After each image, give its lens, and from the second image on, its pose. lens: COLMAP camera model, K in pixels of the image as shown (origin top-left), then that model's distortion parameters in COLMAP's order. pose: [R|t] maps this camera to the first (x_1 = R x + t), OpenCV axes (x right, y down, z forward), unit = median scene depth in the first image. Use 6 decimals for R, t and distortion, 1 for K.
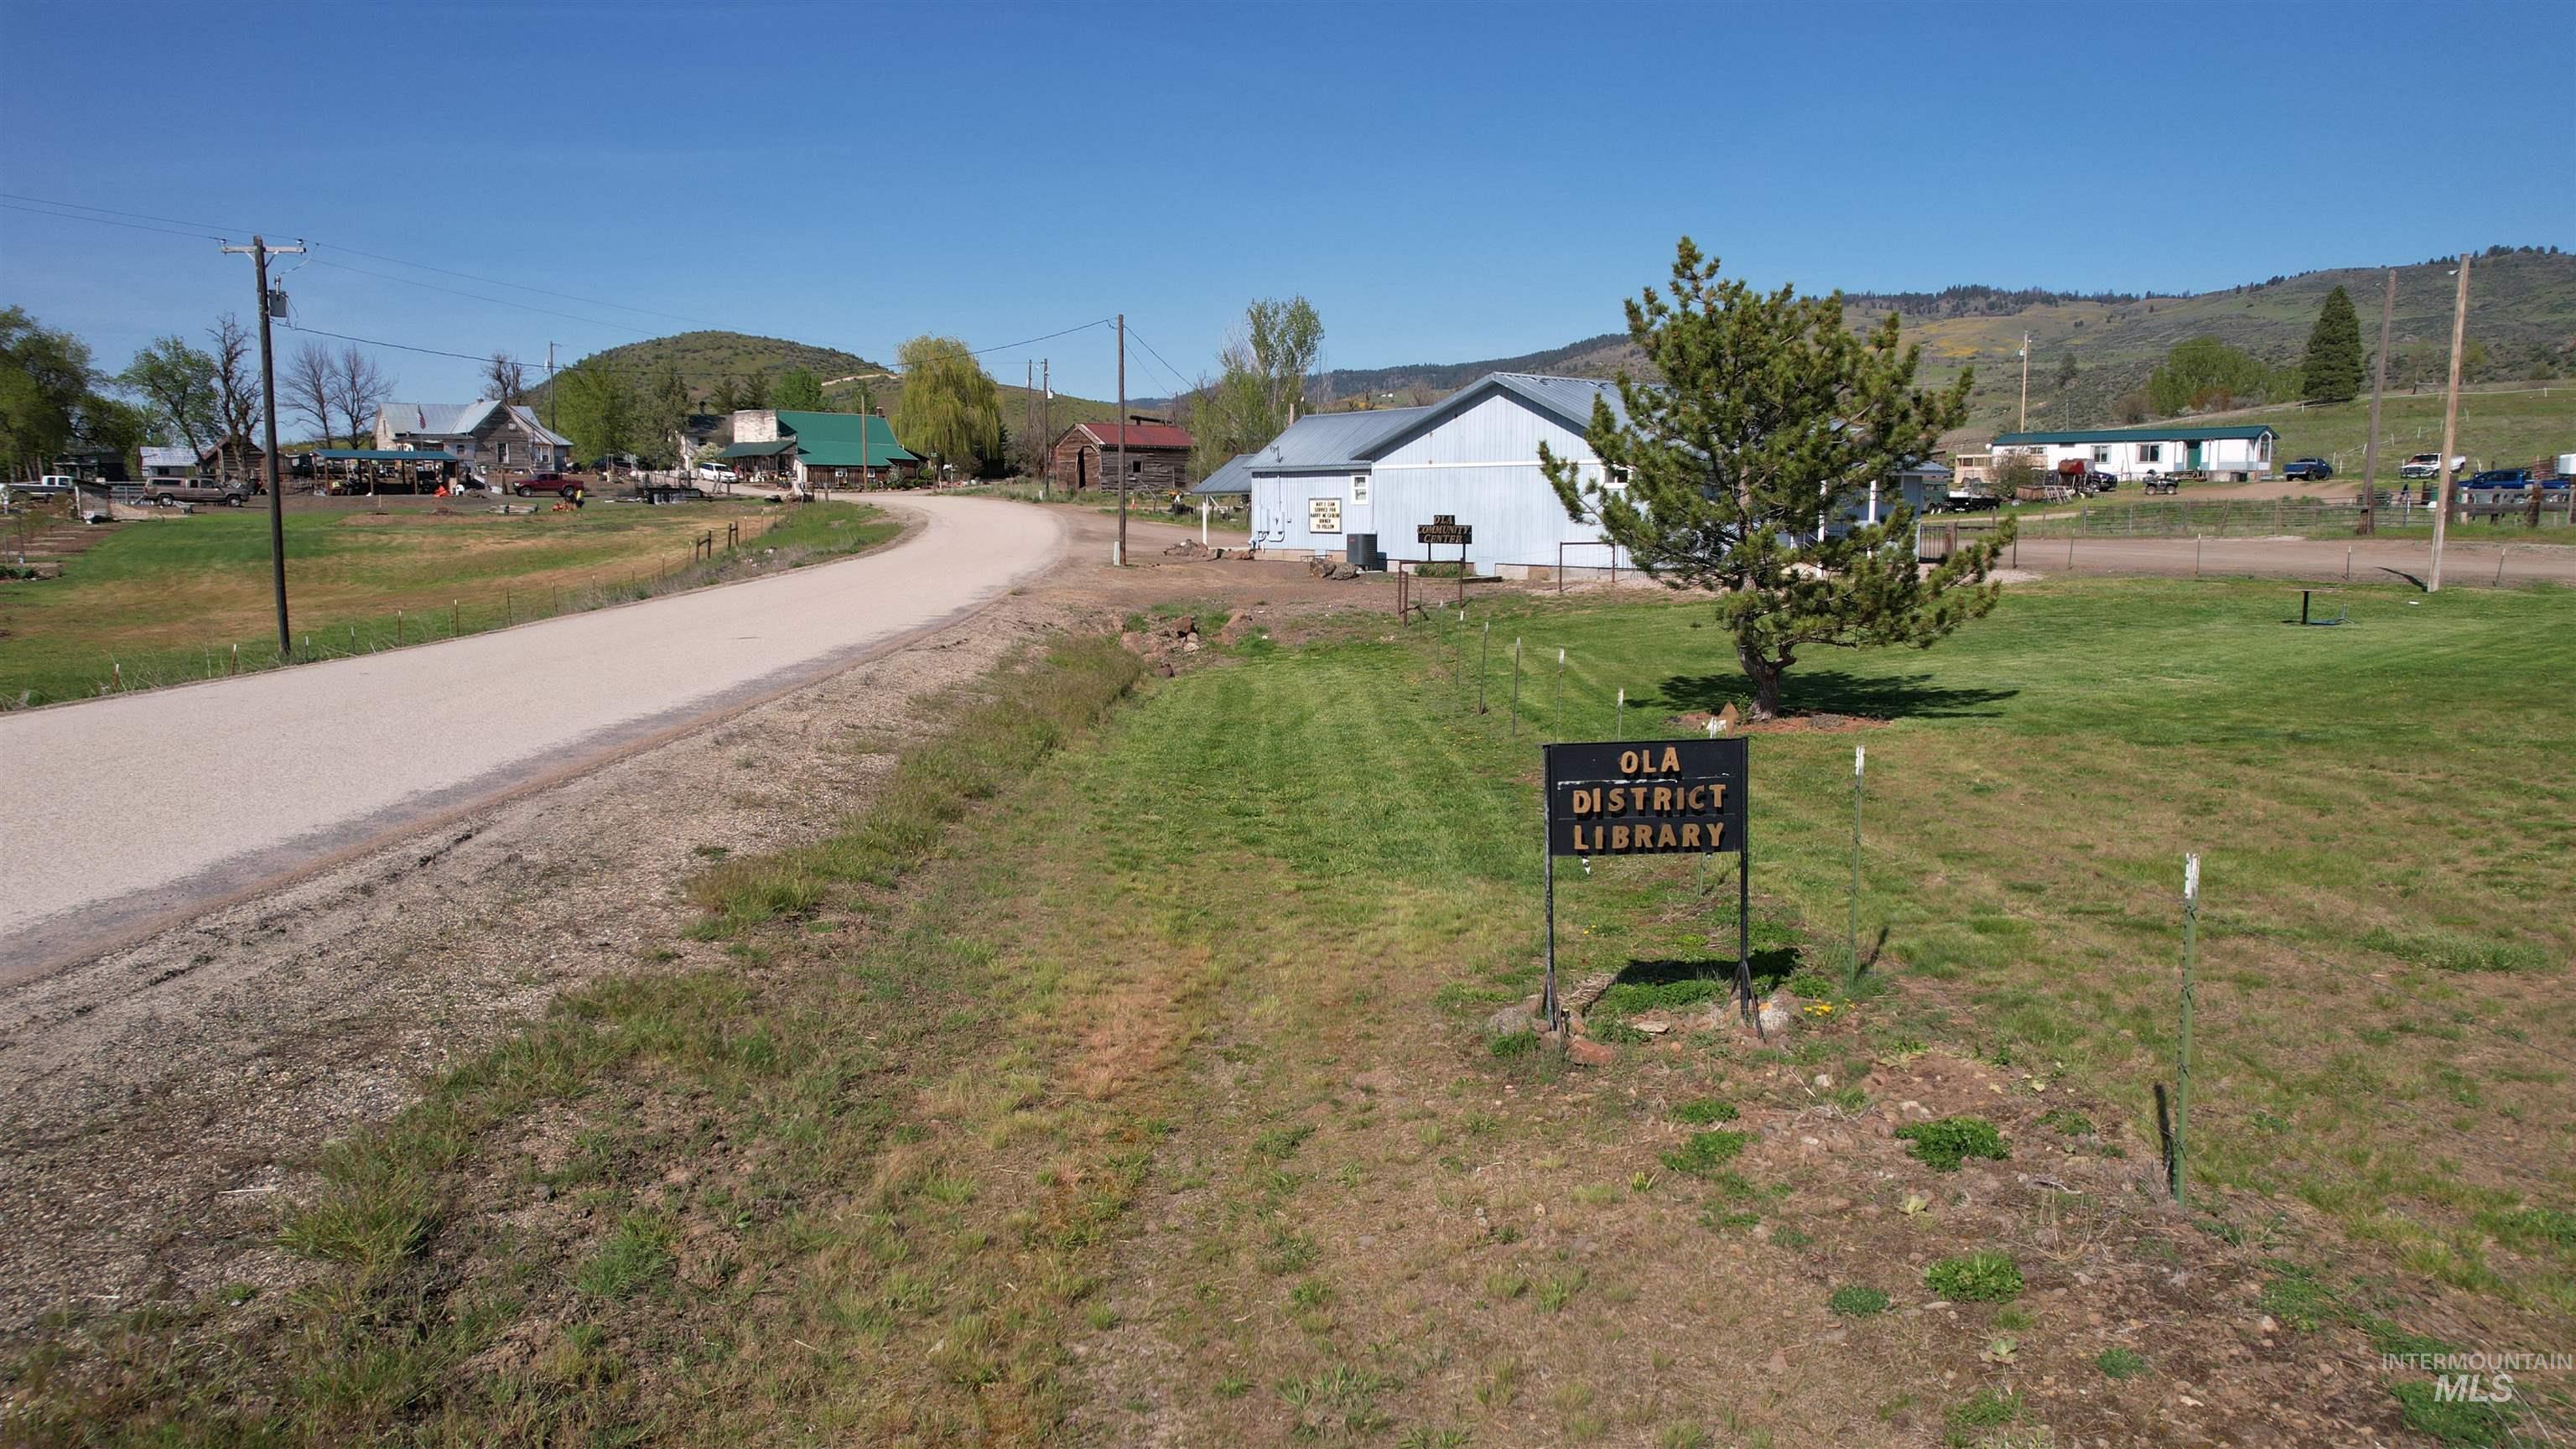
lens RADIAL K [[1657.0, 0, 1288.1], [0, 1657.0, 732.2], [0, 0, 1]] dist [-0.084004, 0.083930]
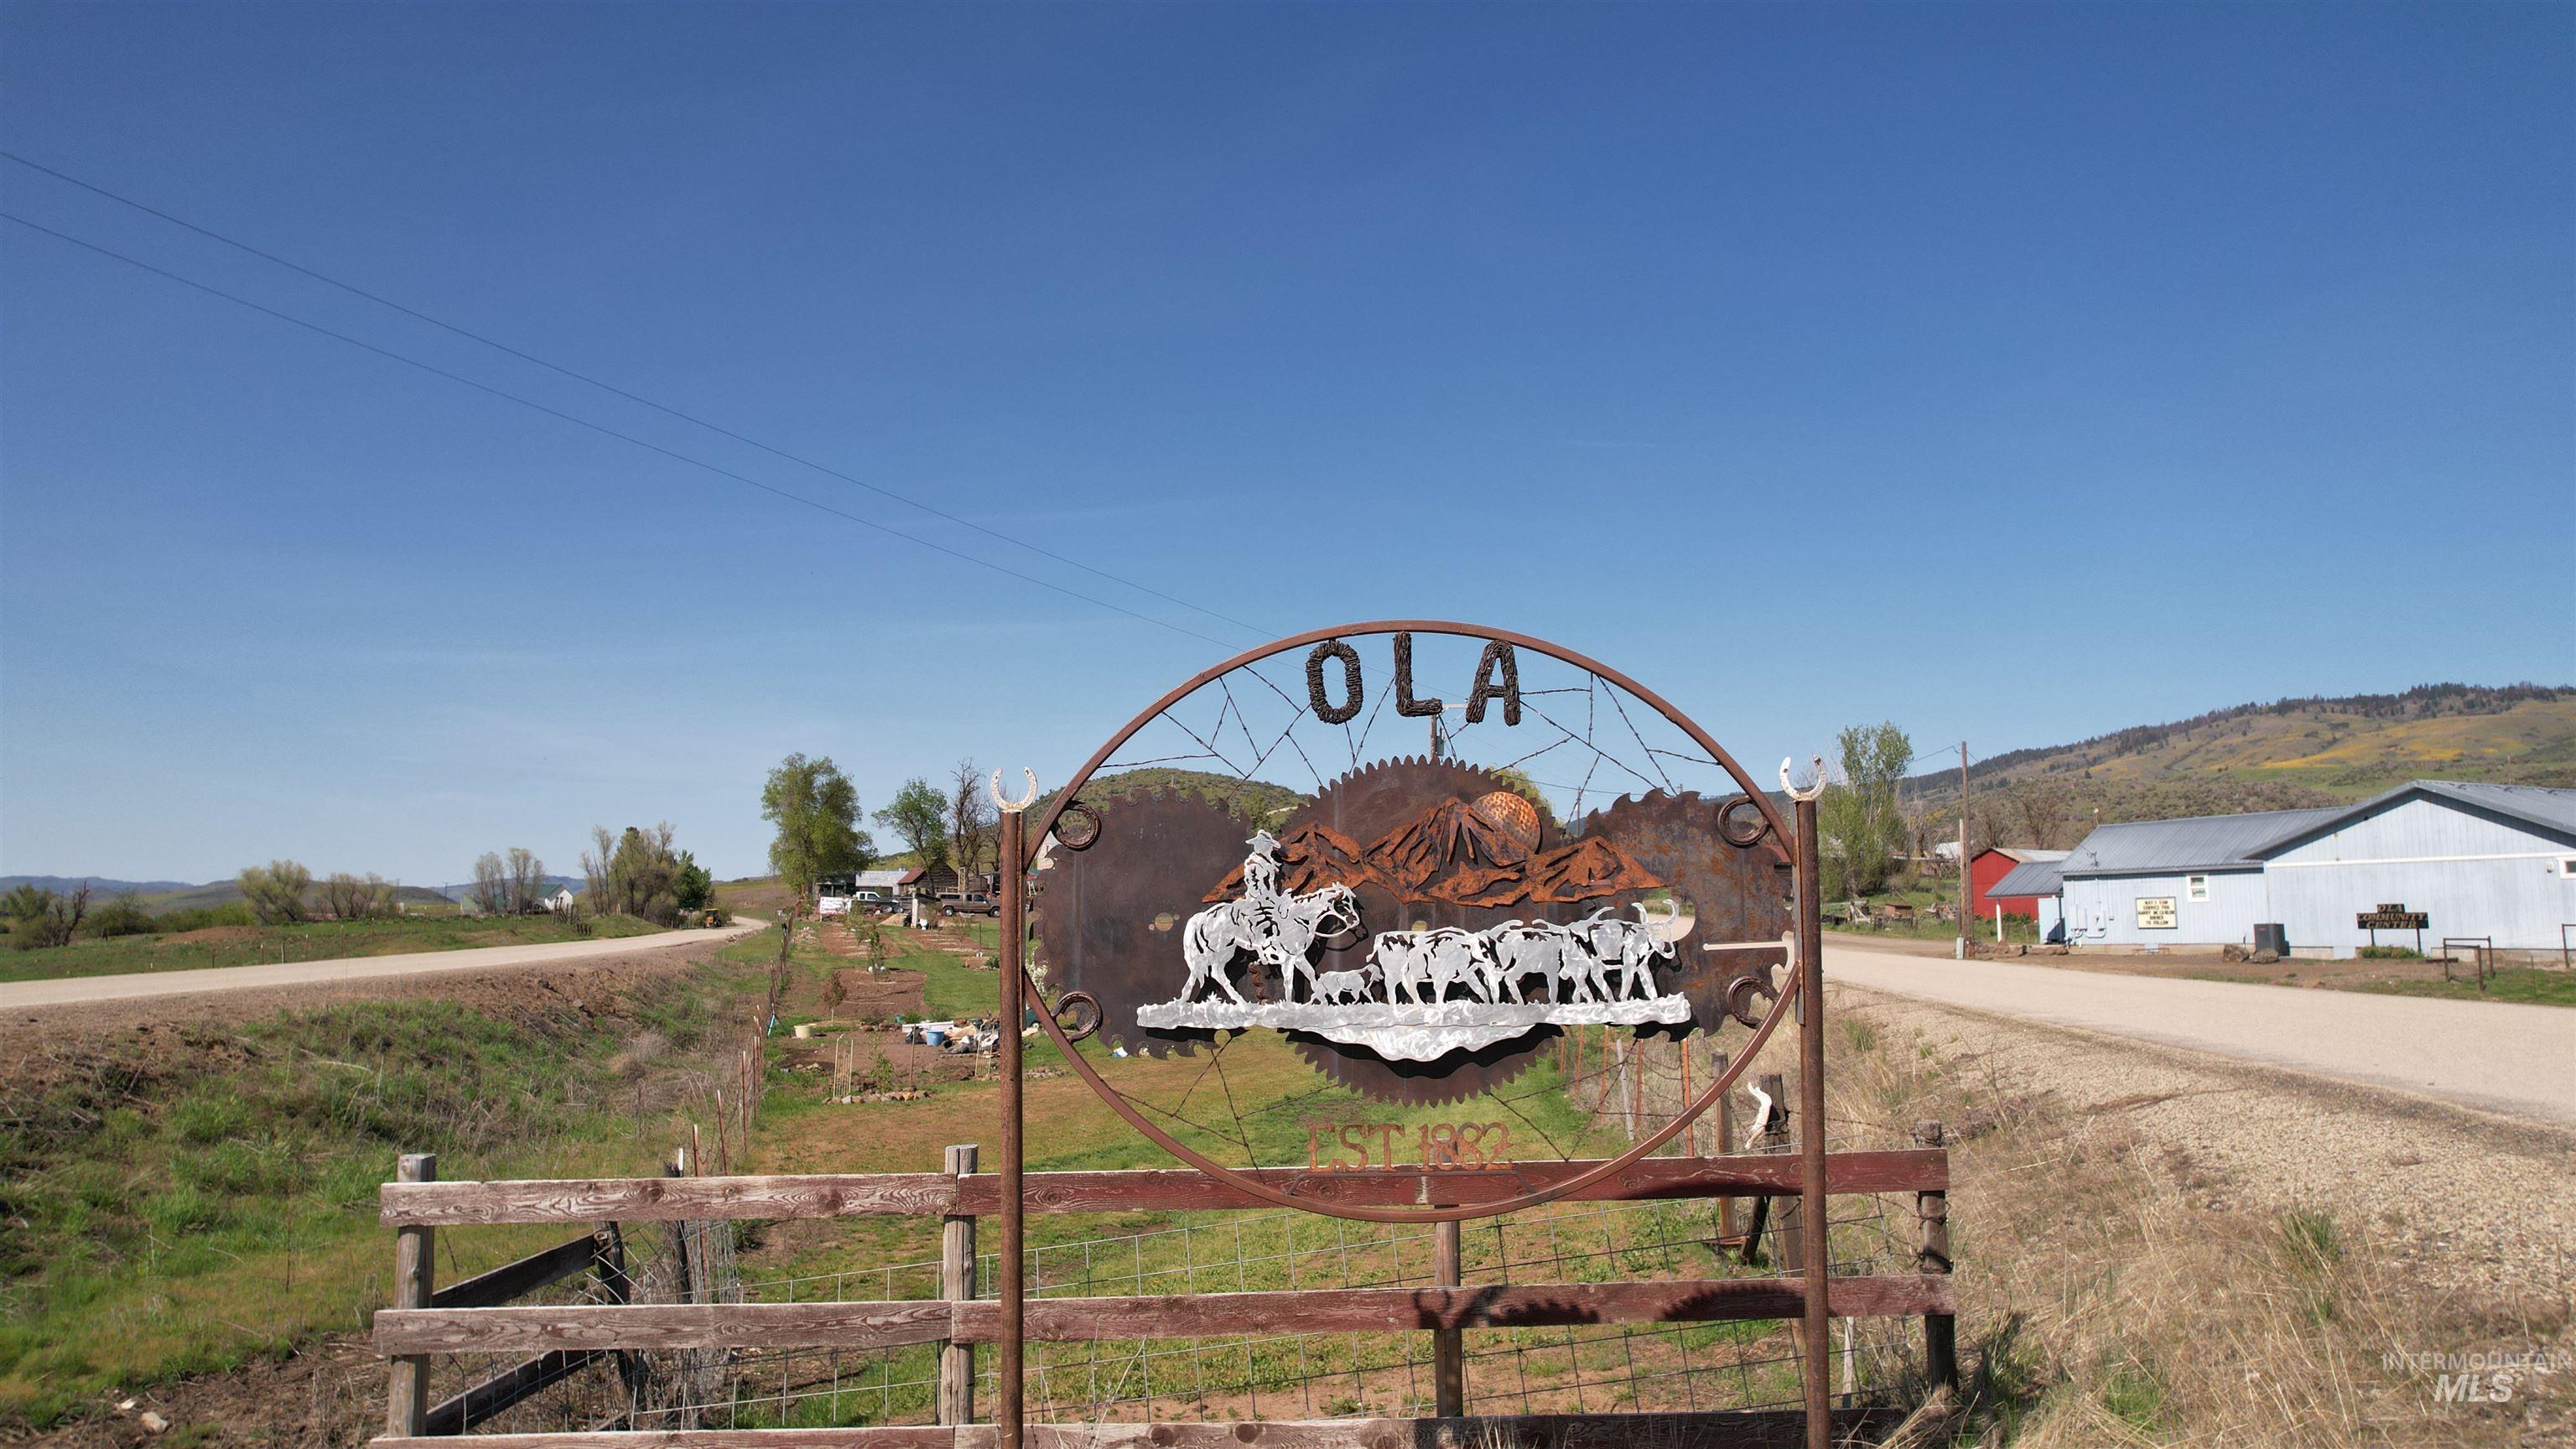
lens RADIAL K [[1657.0, 0, 1288.1], [0, 1657.0, 732.2], [0, 0, 1]] dist [-0.084004, 0.083930]
pose [[0.972860, -0.029650, -0.229489, -0.112047], [-0.029541, 0.967728, -0.250260, 0.016415], [0.229503, 0.250247, 0.940588, -0.074514]]
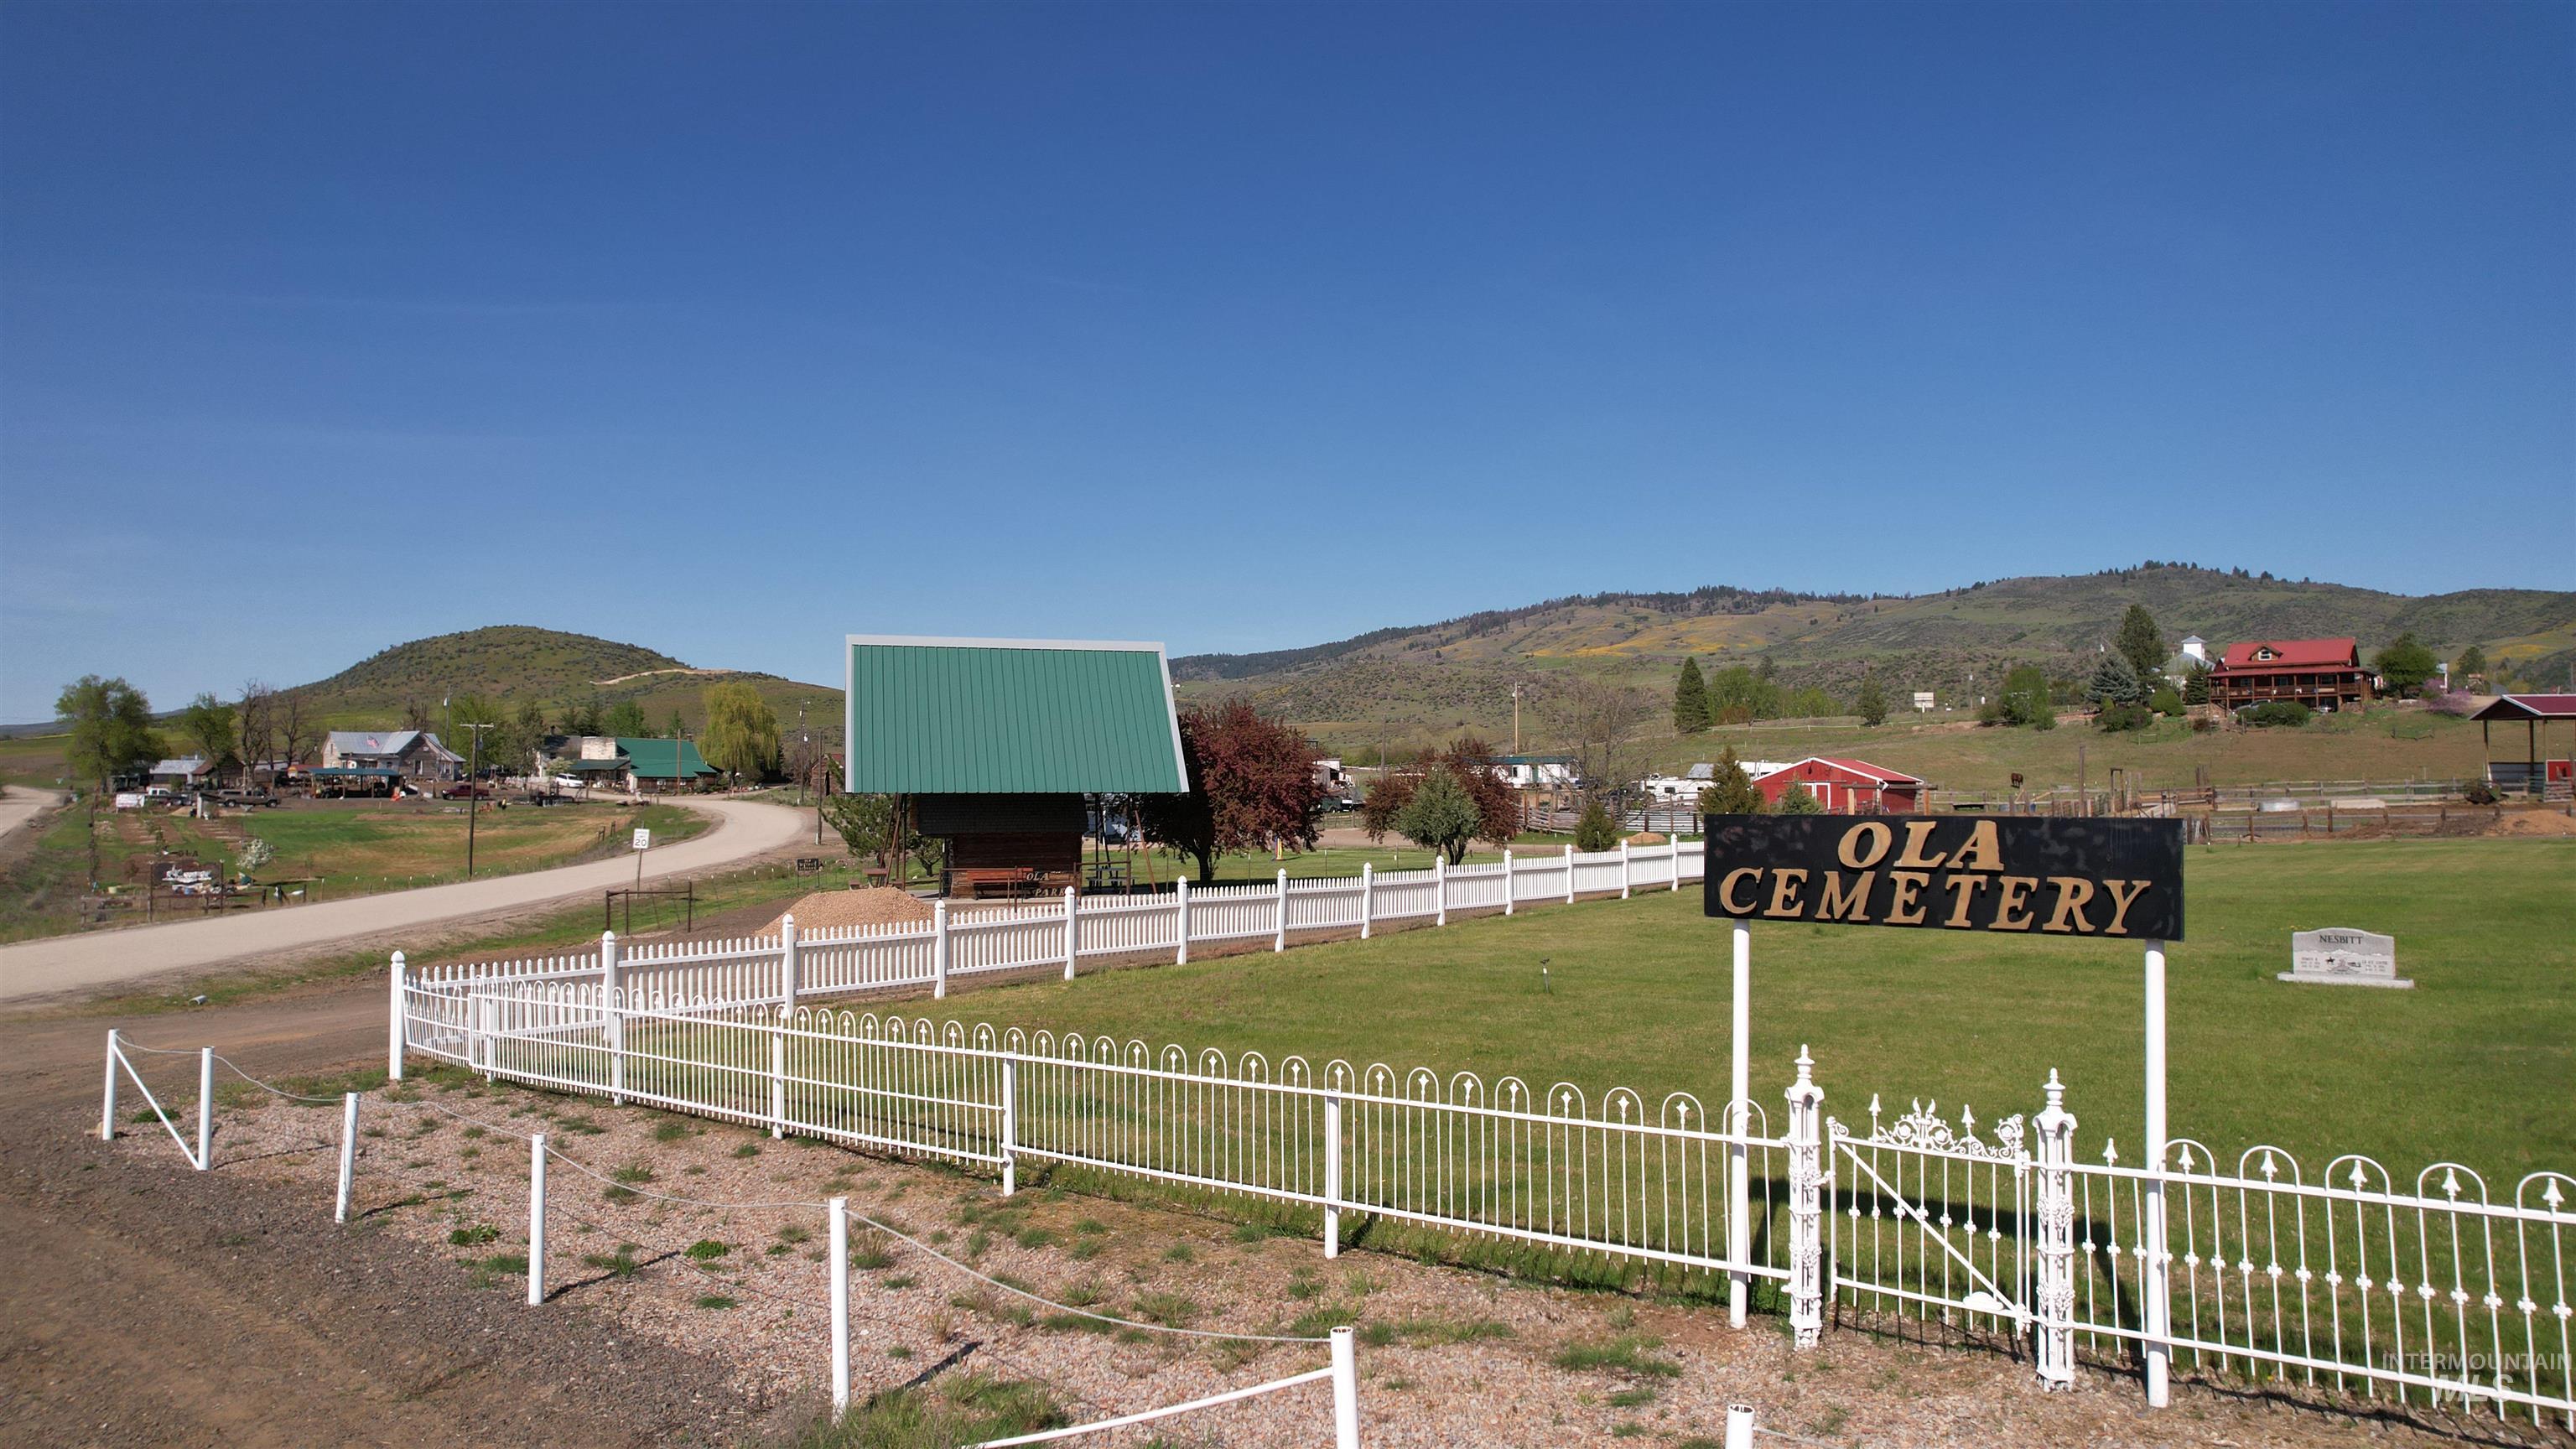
lens RADIAL K [[1657.0, 0, 1288.1], [0, 1657.0, 732.2], [0, 0, 1]] dist [-0.084004, 0.083930]
pose [[0.992733, 0.003536, 0.120290, 0.095326], [0.017028, 0.985383, -0.169498, 0.049342], [-0.119131, 0.170315, 0.978162, -0.456687]]
